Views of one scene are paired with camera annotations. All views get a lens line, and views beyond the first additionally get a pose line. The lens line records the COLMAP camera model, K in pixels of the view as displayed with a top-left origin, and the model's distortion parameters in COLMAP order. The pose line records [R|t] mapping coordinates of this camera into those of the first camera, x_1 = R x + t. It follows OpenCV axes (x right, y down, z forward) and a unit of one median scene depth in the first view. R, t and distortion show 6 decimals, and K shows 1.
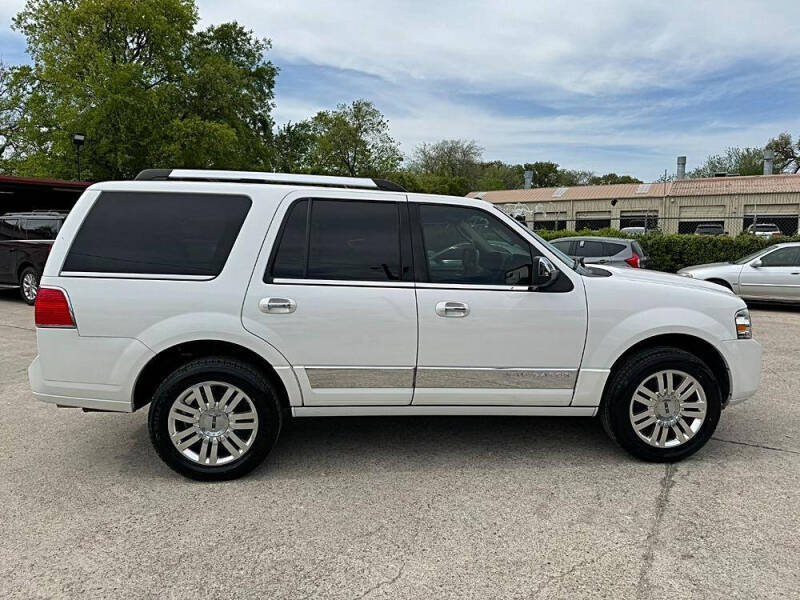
lens RADIAL K [[560.6, 0, 402.9], [0, 560.6, 299.4], [0, 0, 1]] dist [0.058782, -0.078429]
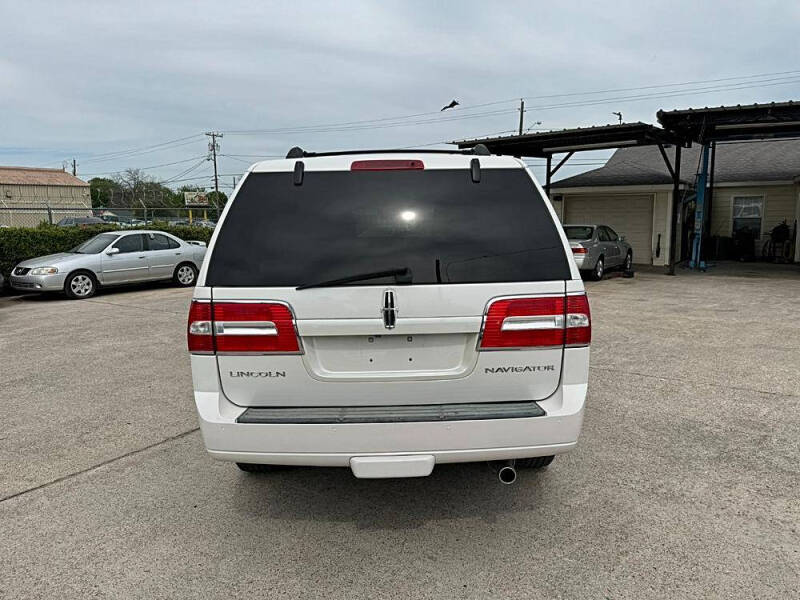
lens RADIAL K [[560.6, 0, 402.9], [0, 560.6, 299.4], [0, 0, 1]] dist [0.058782, -0.078429]
pose [[0.087883, -0.144840, 0.985544, -1.281877], [0.131134, 0.982444, 0.132691, -0.134658], [-0.987462, 0.117577, 0.105334, 1.056238]]
